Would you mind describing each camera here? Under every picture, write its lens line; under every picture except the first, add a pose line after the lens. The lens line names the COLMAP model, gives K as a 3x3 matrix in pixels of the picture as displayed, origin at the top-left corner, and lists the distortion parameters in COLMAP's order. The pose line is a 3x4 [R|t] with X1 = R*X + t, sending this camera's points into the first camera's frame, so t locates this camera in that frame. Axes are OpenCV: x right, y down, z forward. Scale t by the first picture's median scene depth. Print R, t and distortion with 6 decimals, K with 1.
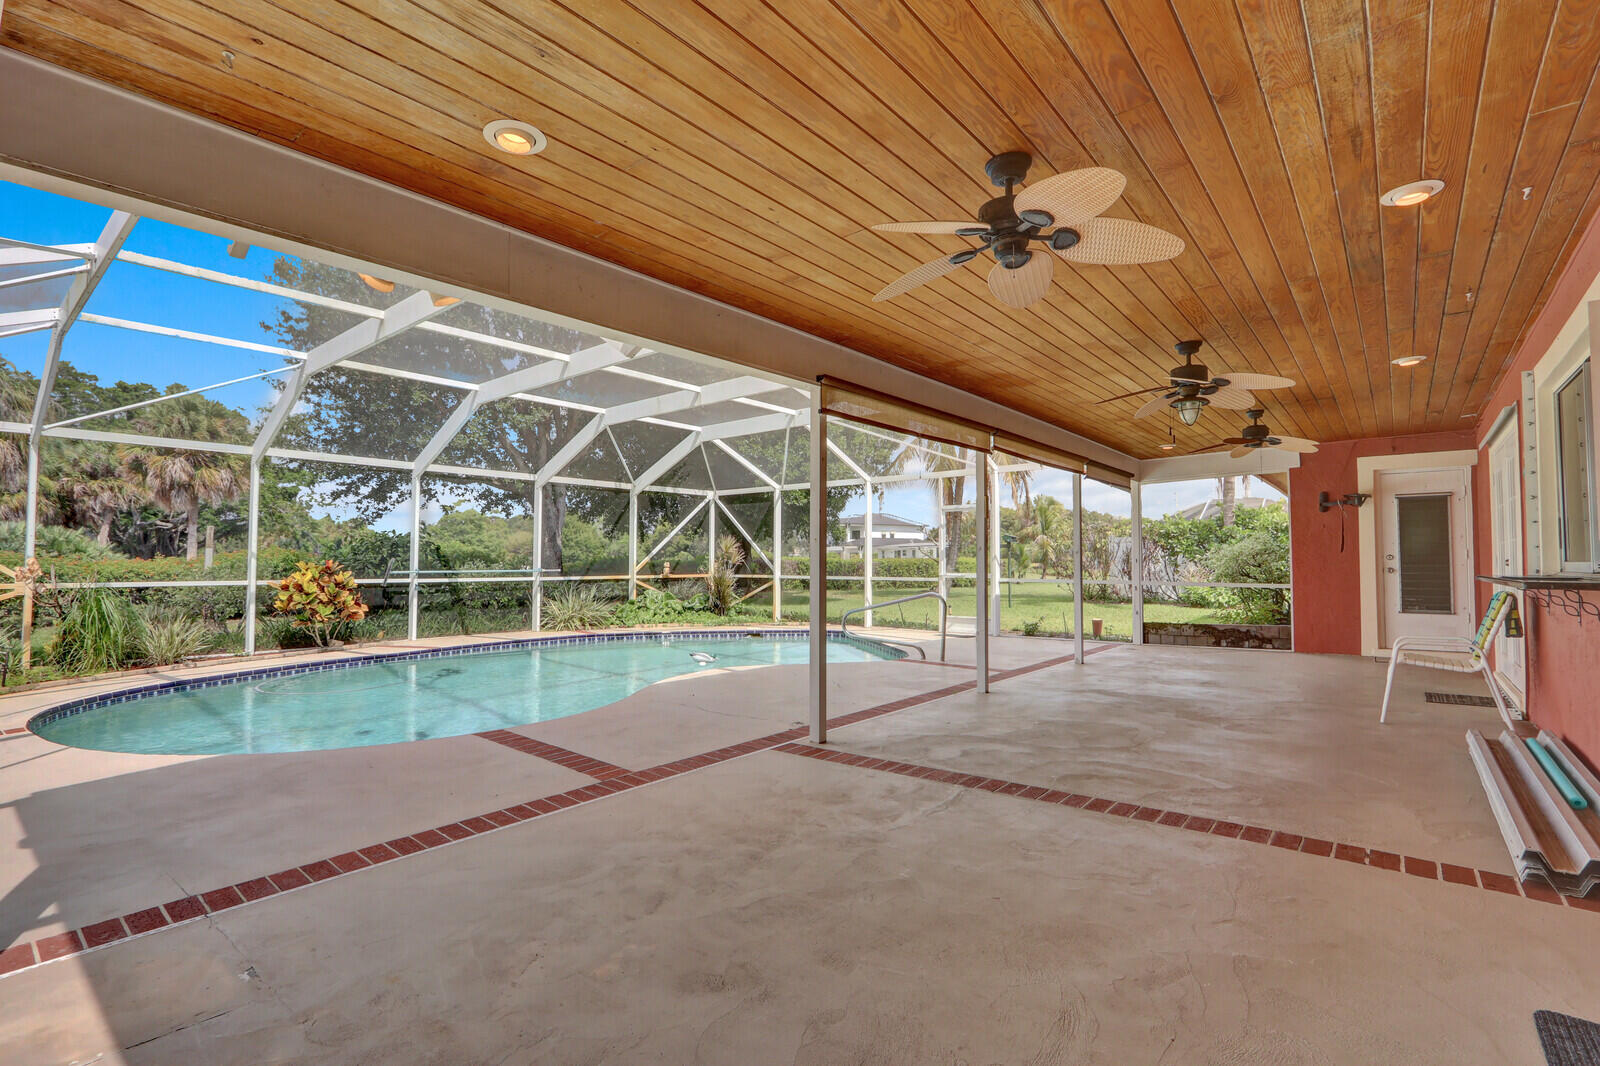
lens RADIAL K [[764.4, 0, 801.2], [0, 764.4, 569.5], [0, 0, 1]] dist [0.035041, 0.000349]
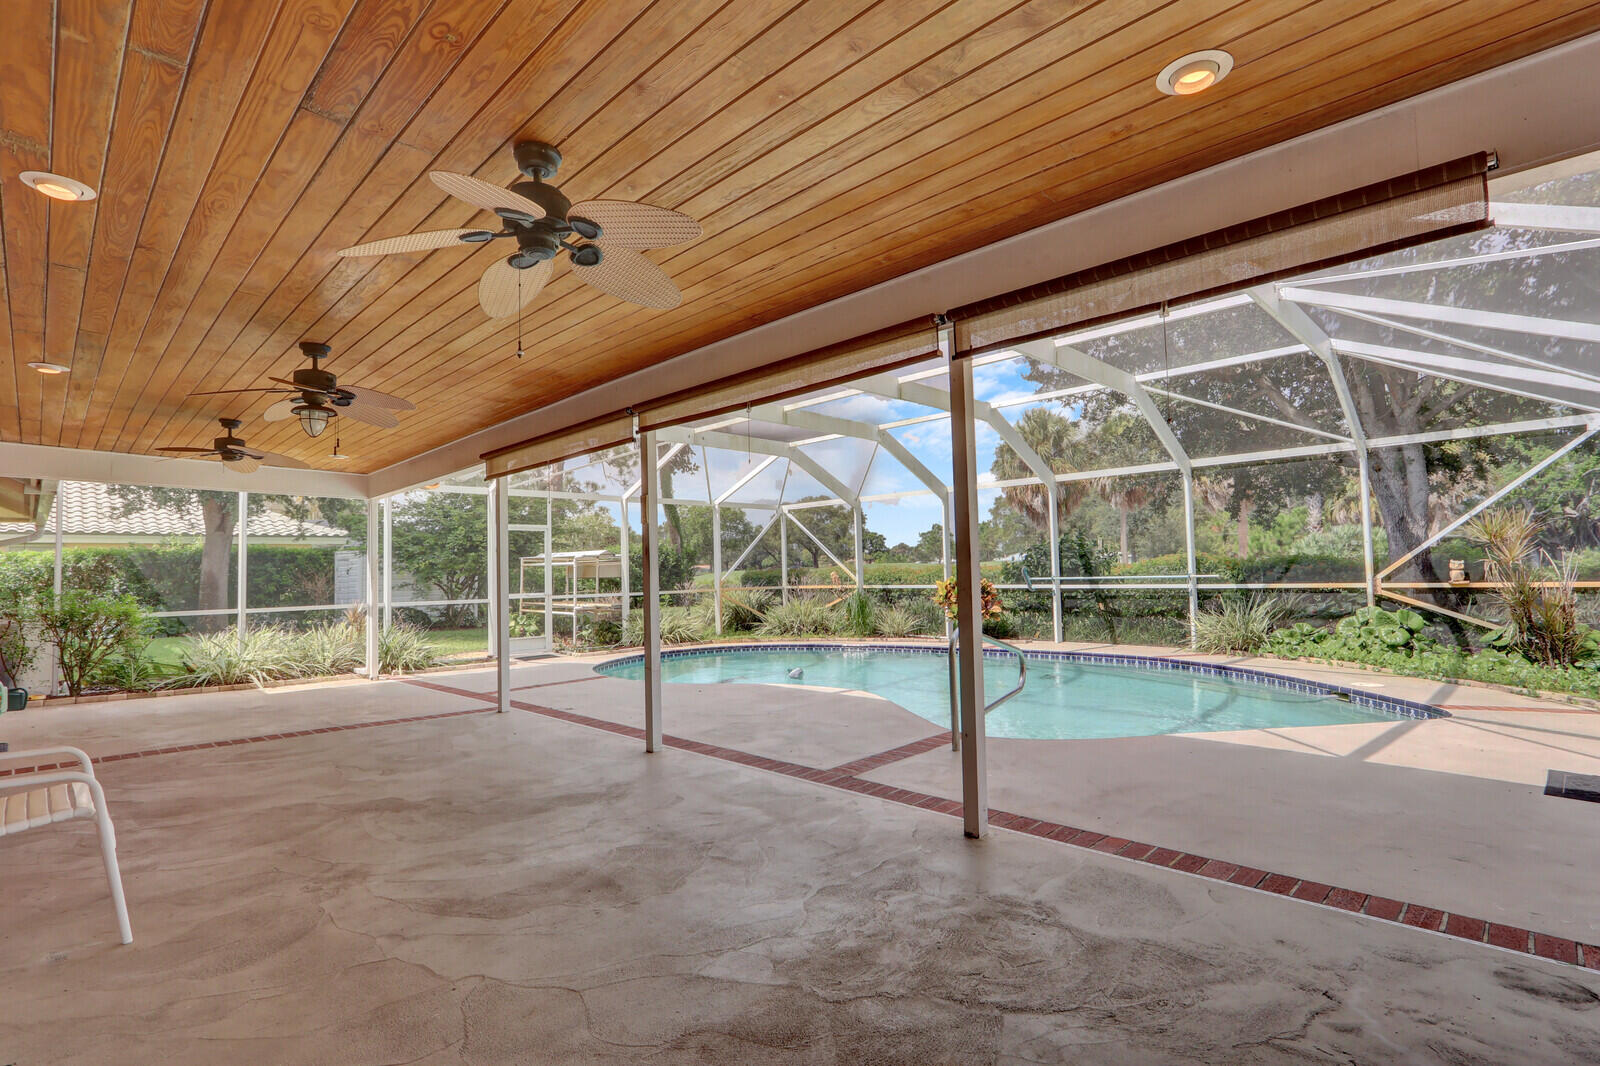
lens RADIAL K [[760.1, 0, 776.0], [0, 760.1, 549.4], [0, 0, 1]] dist [-0.000136, 0.000216]
pose [[-0.128307, -0.030867, -0.991254, 0.578916], [0.013584, 0.999367, -0.032878, -0.007640], [0.991641, -0.017683, -0.127807, 0.726078]]
